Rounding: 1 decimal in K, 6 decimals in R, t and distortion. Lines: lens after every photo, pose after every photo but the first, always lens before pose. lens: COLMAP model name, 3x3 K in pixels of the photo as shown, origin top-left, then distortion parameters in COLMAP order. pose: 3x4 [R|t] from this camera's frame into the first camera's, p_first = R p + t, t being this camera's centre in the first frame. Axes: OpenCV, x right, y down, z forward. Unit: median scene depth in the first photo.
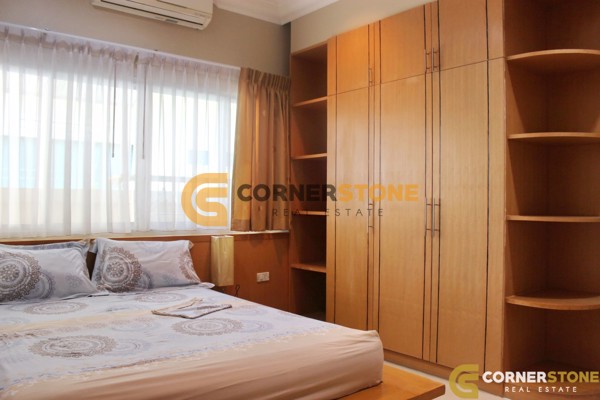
lens RADIAL K [[507.2, 0, 305.0], [0, 507.2, 199.9], [0, 0, 1]] dist [-0.157046, 0.132888]
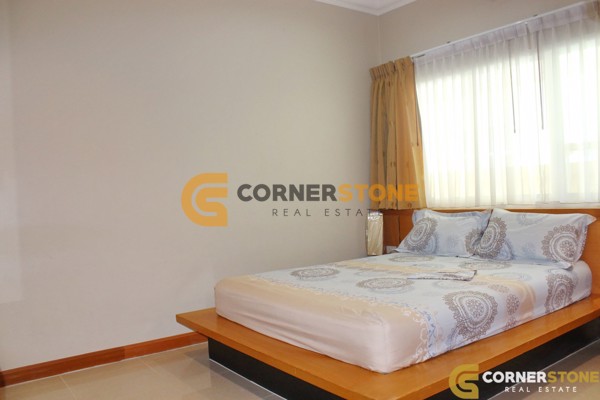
lens RADIAL K [[507.2, 0, 305.0], [0, 507.2, 199.9], [0, 0, 1]] dist [-0.157046, 0.132888]
pose [[-0.025833, 0.008411, -0.999631, 0.714603], [0.057595, 0.998316, 0.006912, 0.025062], [0.998006, -0.057395, -0.026274, 0.607191]]
